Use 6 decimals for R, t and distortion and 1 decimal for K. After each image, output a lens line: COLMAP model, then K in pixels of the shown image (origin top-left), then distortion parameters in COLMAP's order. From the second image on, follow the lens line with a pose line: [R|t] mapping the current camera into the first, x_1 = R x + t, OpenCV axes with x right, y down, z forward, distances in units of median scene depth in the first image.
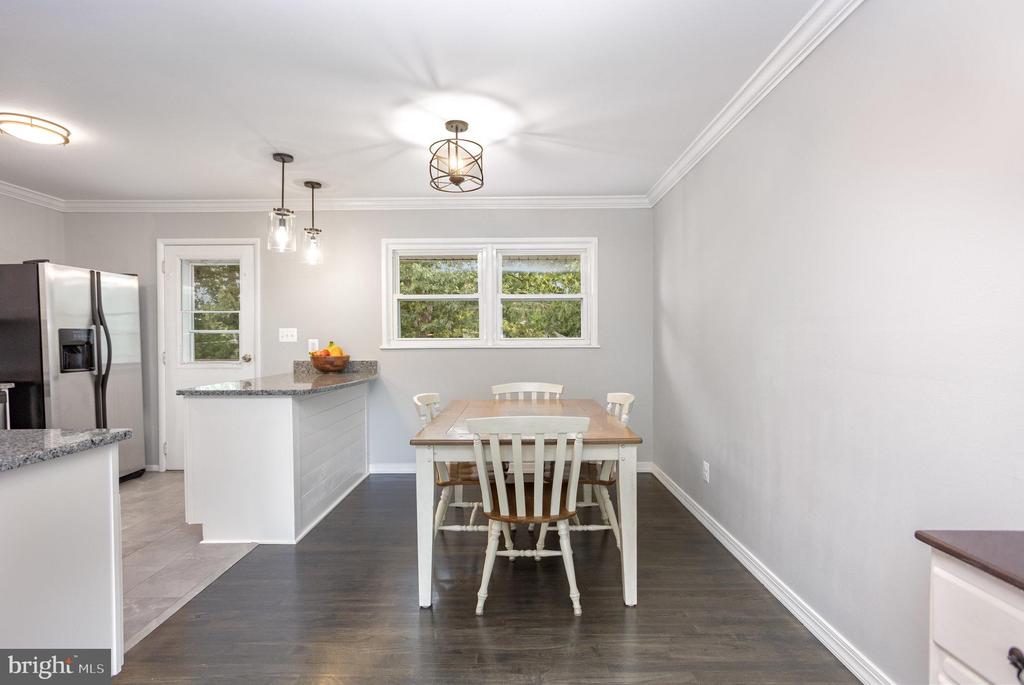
lens RADIAL K [[493.3, 0, 521.2], [0, 493.3, 340.0], [0, 0, 1]] dist [-0.013353, 0.002951]
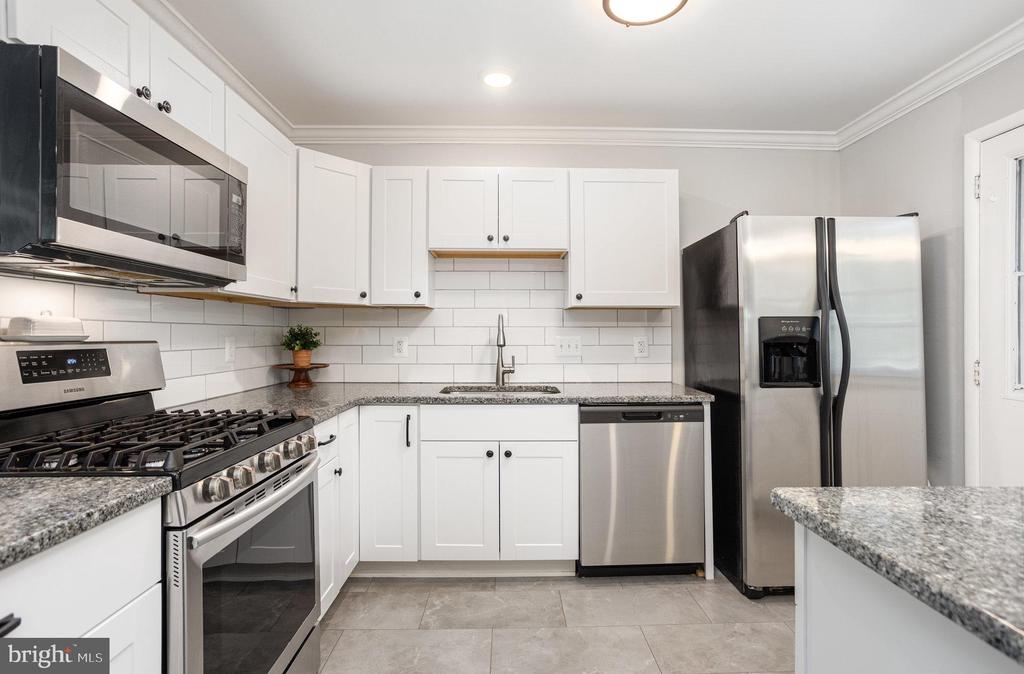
lens RADIAL K [[490.6, 0, 516.5], [0, 490.6, 339.3], [0, 0, 1]] dist [-0.001794, 0.000342]
pose [[0.024264, 0.016686, -0.999566, -0.289273], [-0.006637, 0.999841, 0.016530, -0.002485], [0.999684, 0.006233, 0.024371, 0.613614]]
